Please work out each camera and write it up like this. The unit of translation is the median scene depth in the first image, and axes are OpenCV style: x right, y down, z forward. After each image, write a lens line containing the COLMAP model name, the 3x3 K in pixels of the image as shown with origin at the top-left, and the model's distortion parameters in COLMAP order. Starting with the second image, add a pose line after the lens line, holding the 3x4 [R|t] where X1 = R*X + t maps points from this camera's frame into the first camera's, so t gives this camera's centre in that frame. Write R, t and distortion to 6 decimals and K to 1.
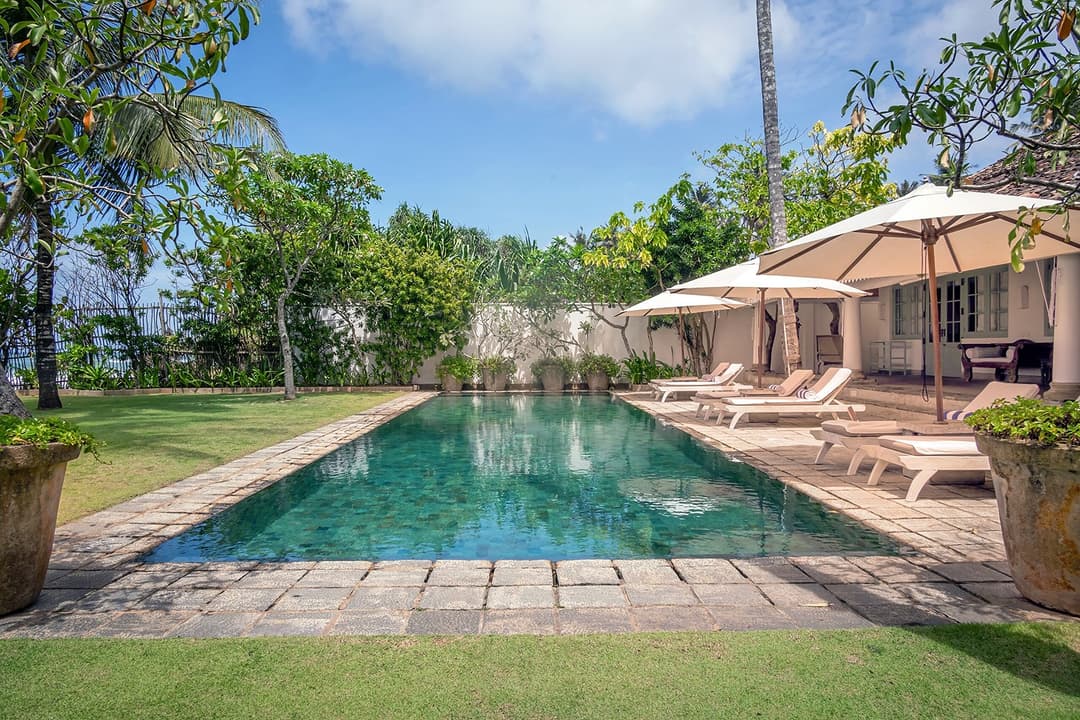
lens RADIAL K [[733.7, 0, 536.8], [0, 733.7, 339.7], [0, 0, 1]] dist [-0.006081, -0.000134]
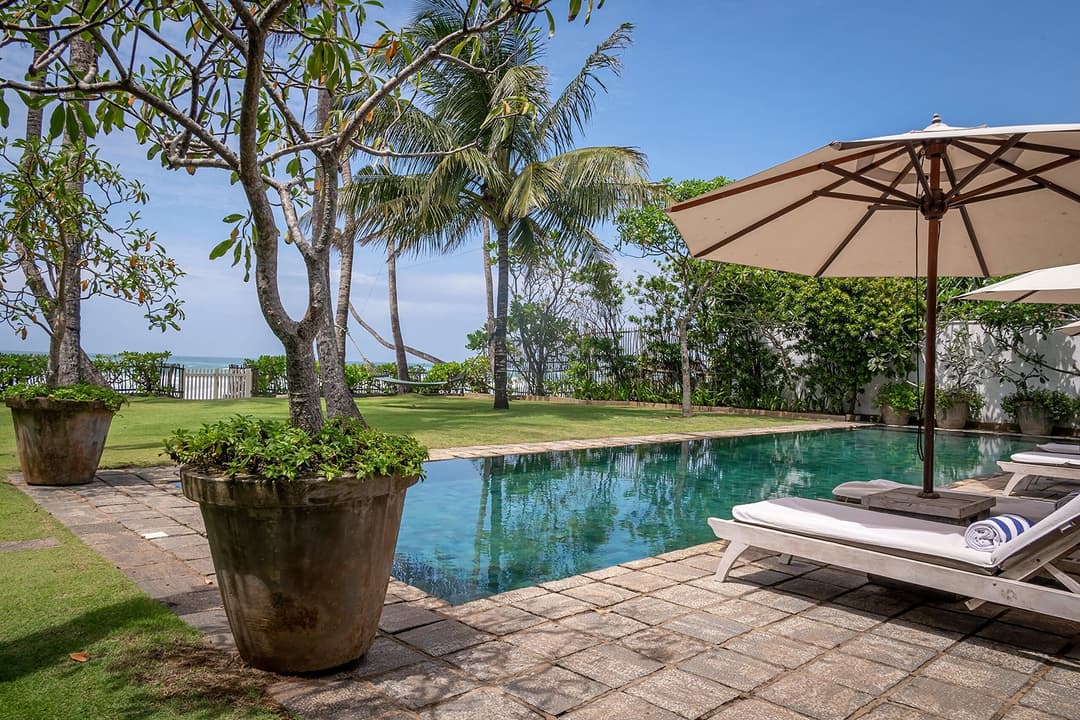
lens RADIAL K [[762.9, 0, 540.0], [0, 762.9, 360.0], [0, 0, 1]] dist [-0.001925, -0.003195]
pose [[0.654033, 0.016525, -0.756285, 0.297333], [-0.021769, 0.999758, 0.003020, 0.000718], [0.756152, 0.014488, 0.654235, 0.112631]]
